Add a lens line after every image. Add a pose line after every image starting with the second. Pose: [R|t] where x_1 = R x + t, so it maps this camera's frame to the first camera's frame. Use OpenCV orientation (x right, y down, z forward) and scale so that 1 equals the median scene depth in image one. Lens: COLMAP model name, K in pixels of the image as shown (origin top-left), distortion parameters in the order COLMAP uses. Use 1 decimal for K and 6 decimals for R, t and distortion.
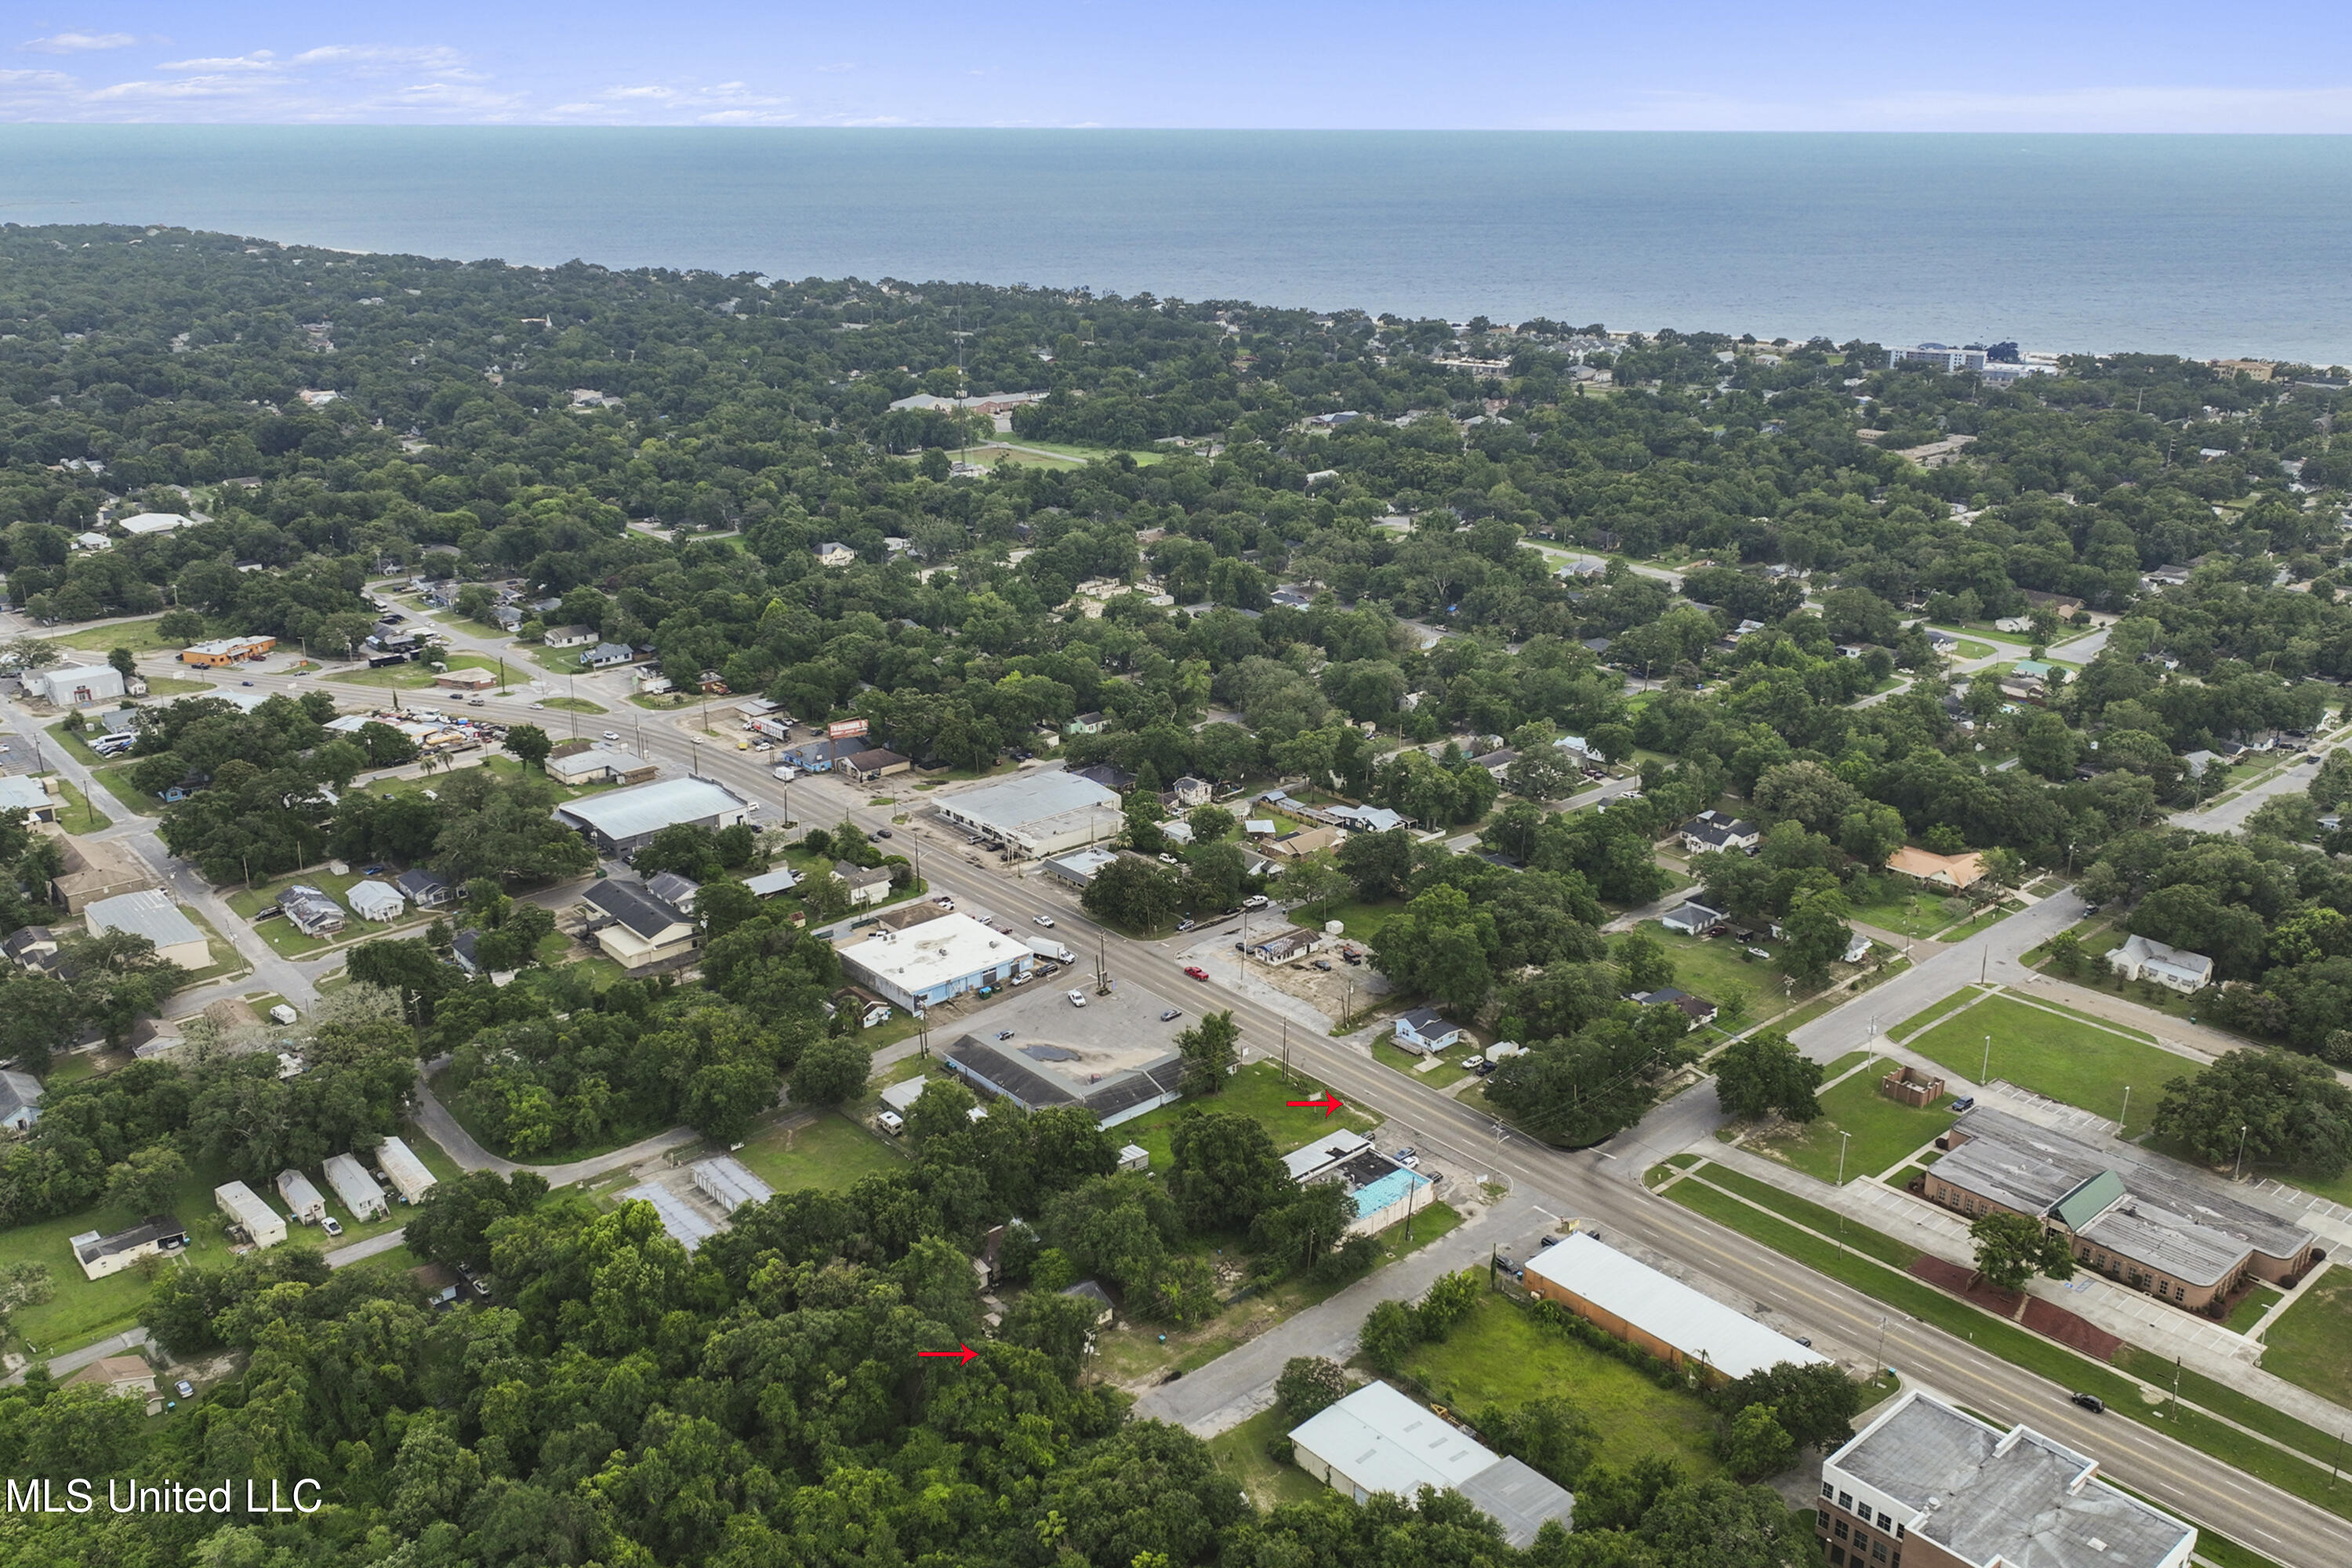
lens RADIAL K [[1960.2, 0, 1180.2], [0, 1960.2, 764.6], [0, 0, 1]] dist [0.007428, -0.006892]
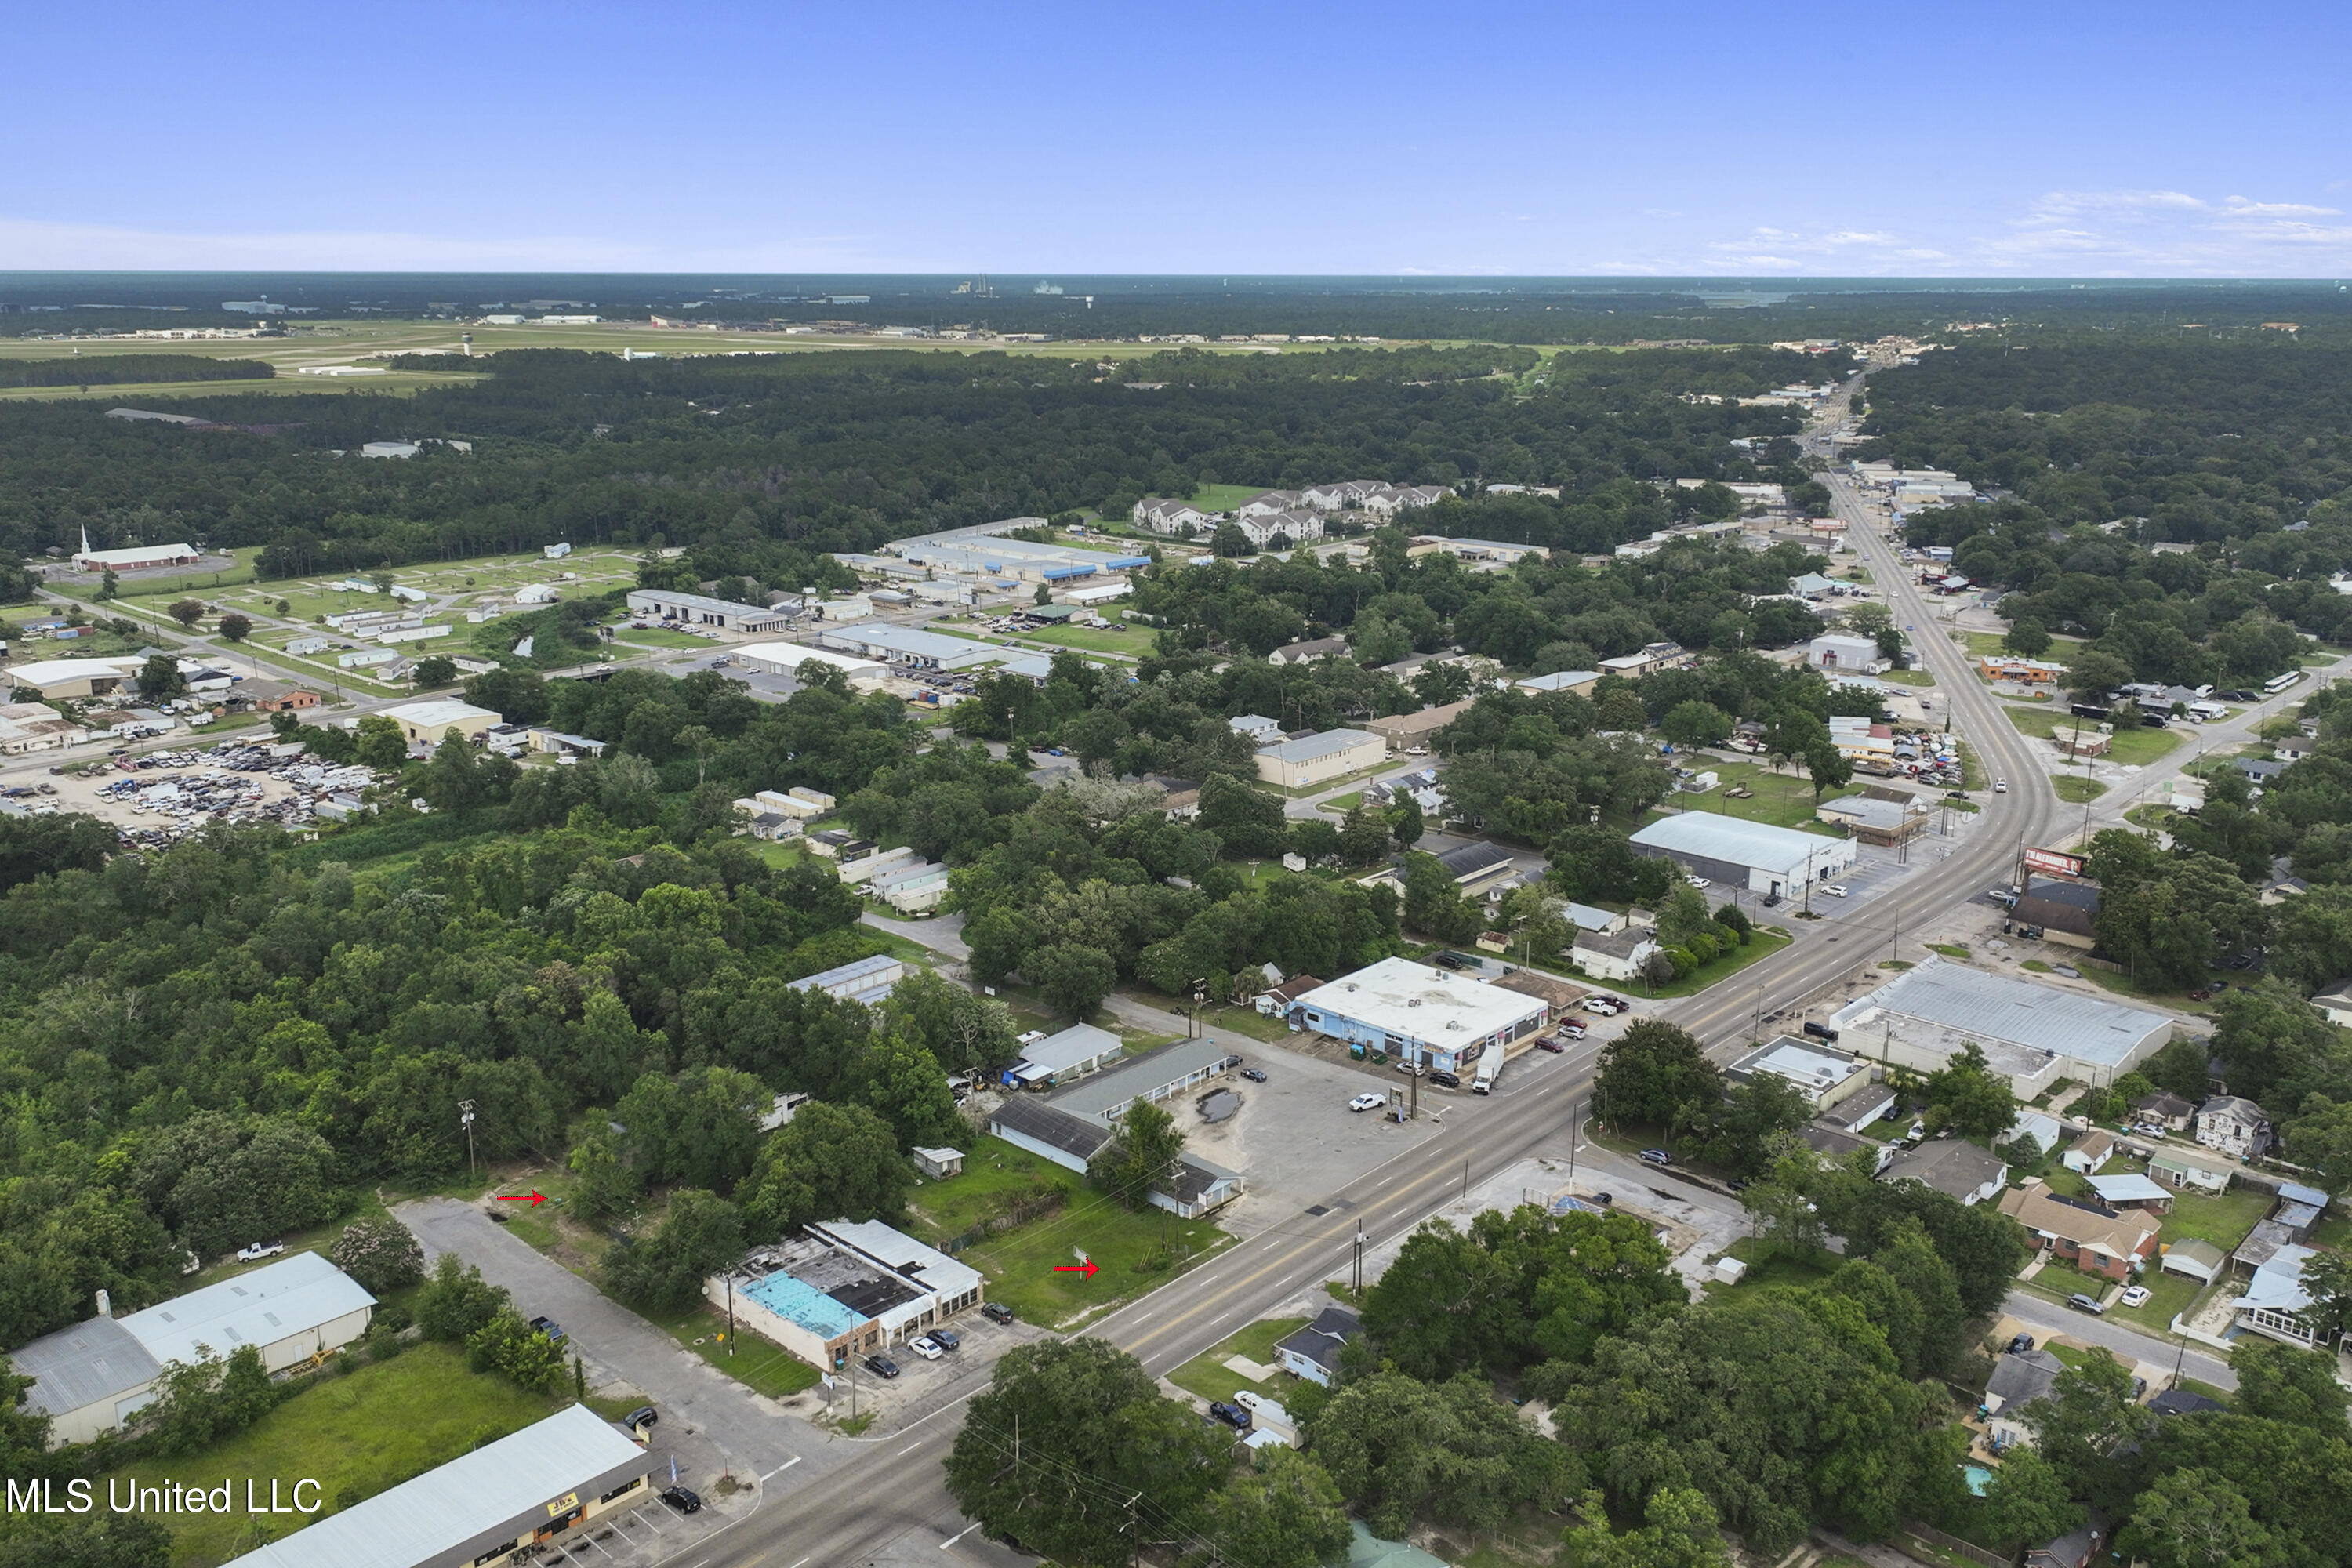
lens RADIAL K [[1960.2, 0, 1180.2], [0, 1960.2, 764.6], [0, 0, 1]] dist [0.007428, -0.006892]
pose [[0.093337, 0.242458, -0.965662, 0.566007], [-0.319252, 0.925971, 0.201634, -0.112649], [0.943062, 0.289470, 0.163832, 0.714843]]
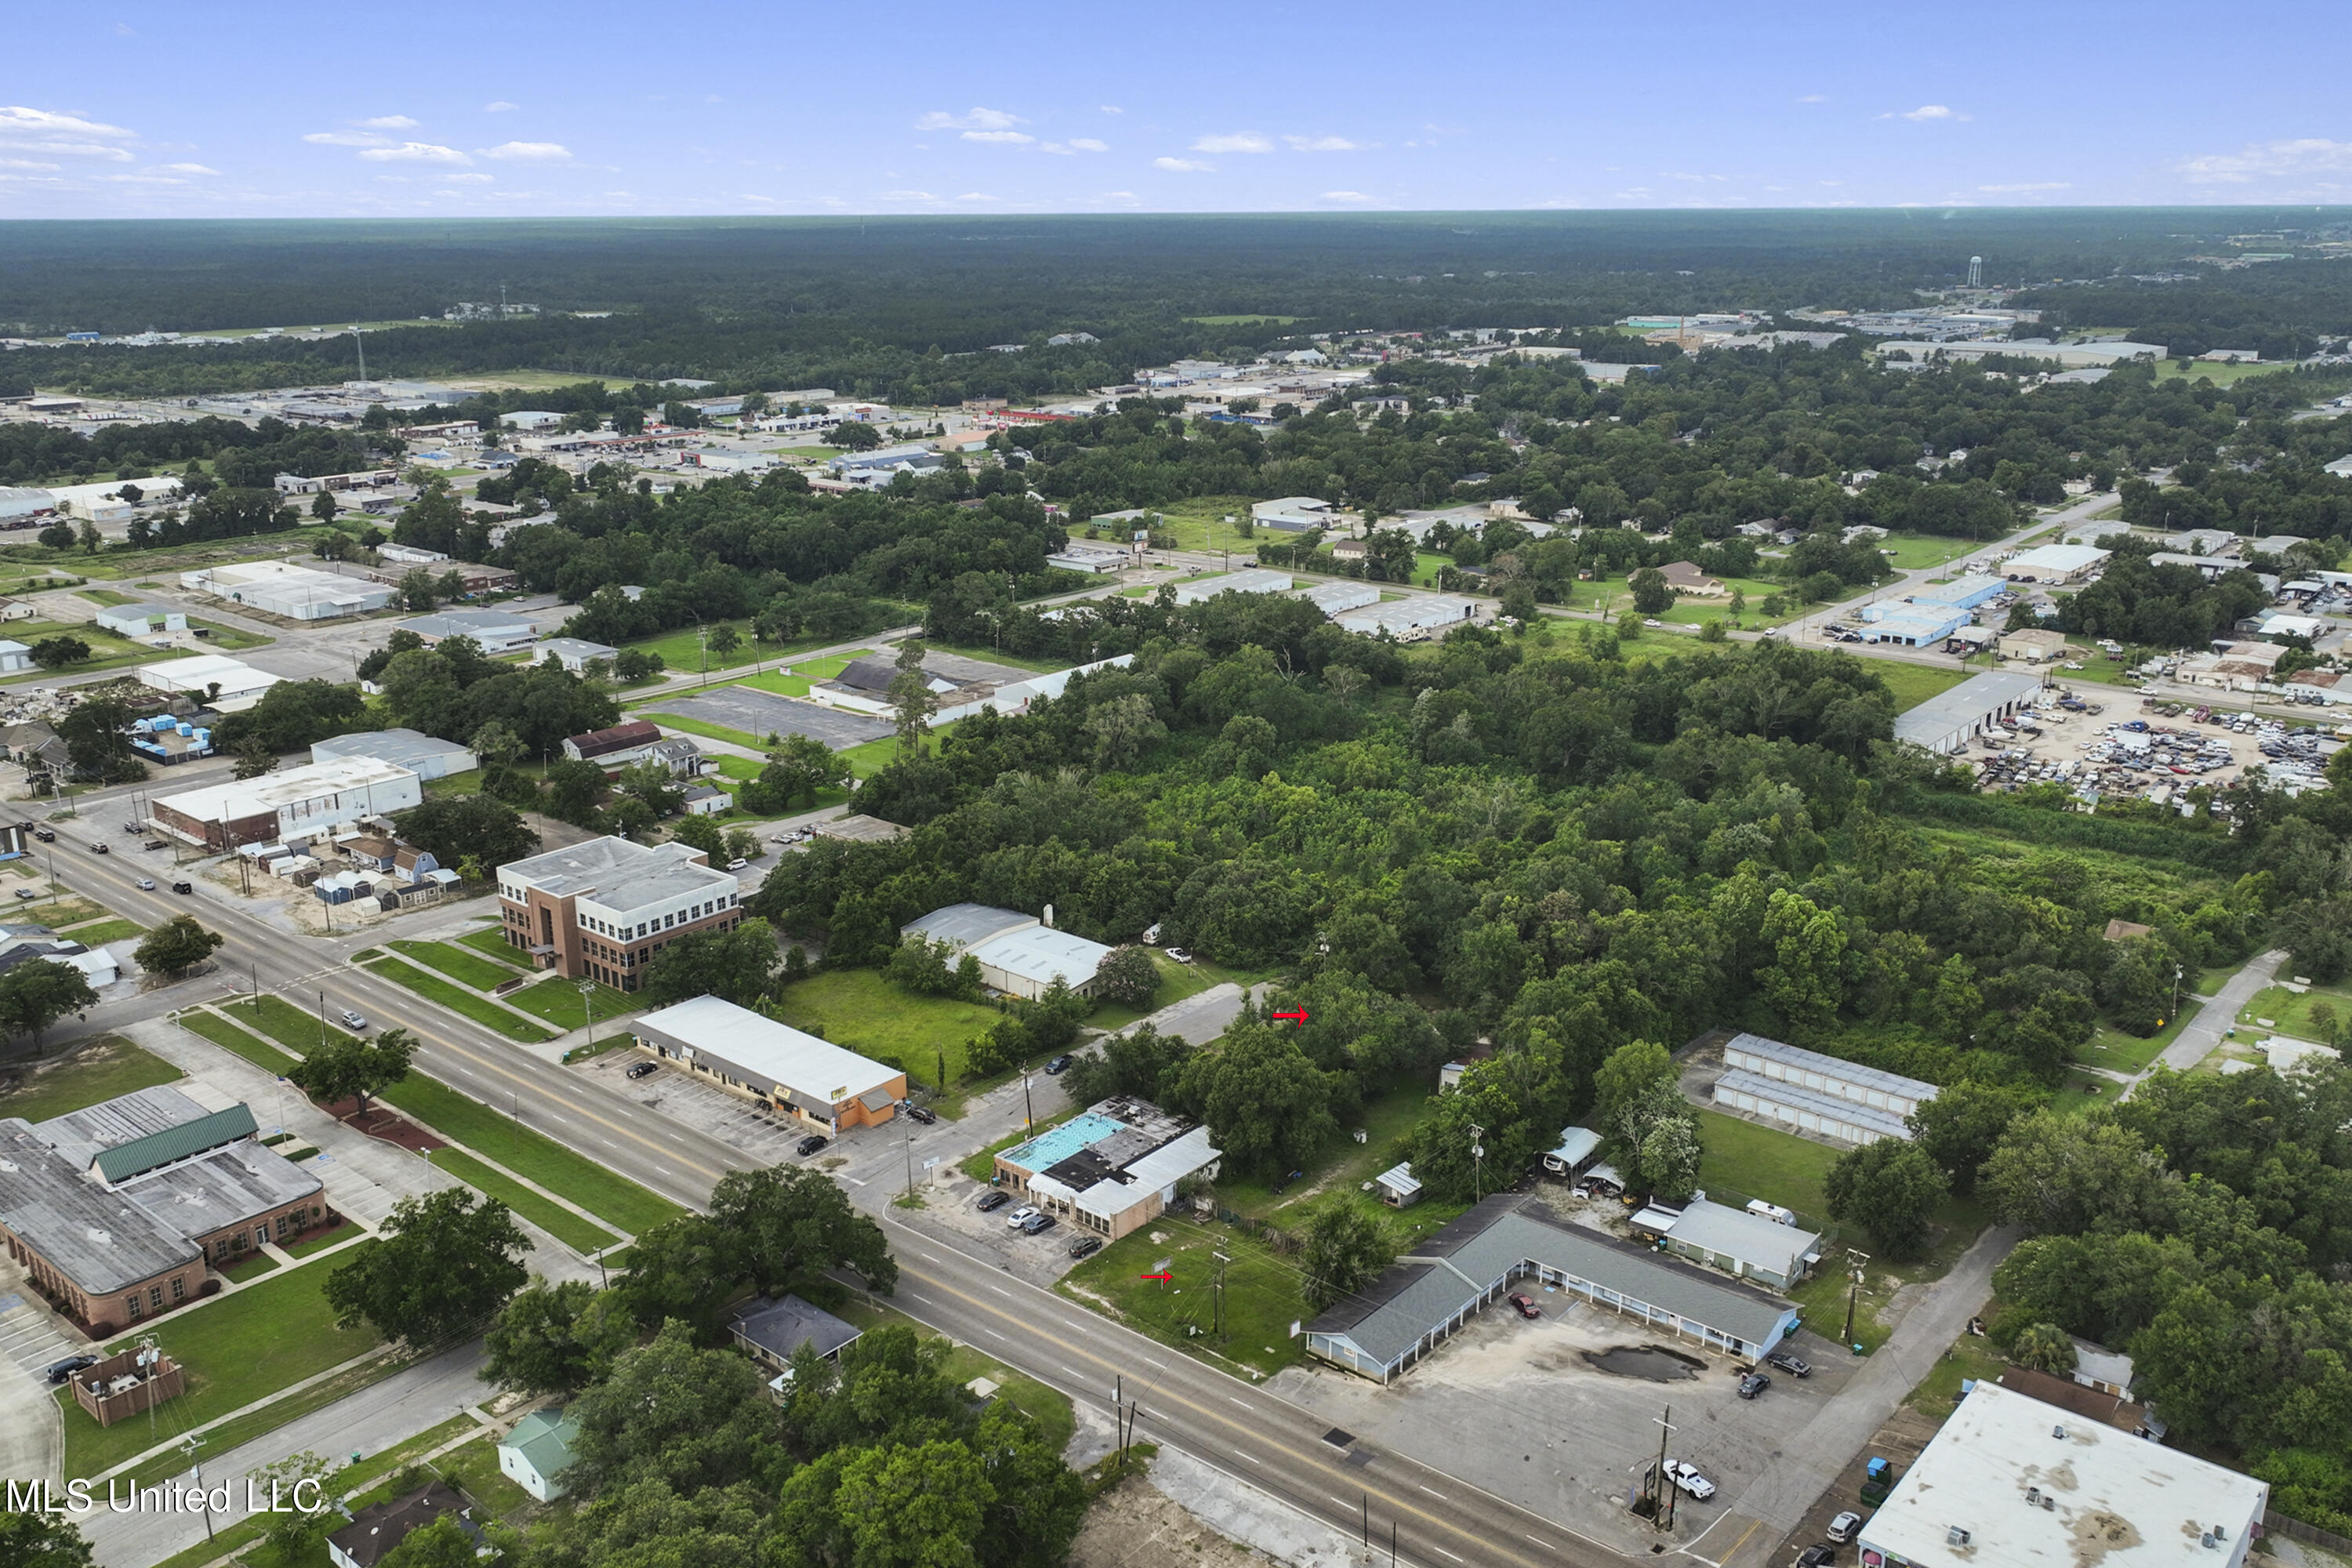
lens RADIAL K [[1960.2, 0, 1180.2], [0, 1960.2, 764.6], [0, 0, 1]] dist [0.007428, -0.006892]
pose [[-0.989511, 0.040973, -0.138527, 0.118945], [-0.045233, 0.822835, 0.566477, -0.268212], [0.137195, 0.566802, -0.812351, 1.171189]]
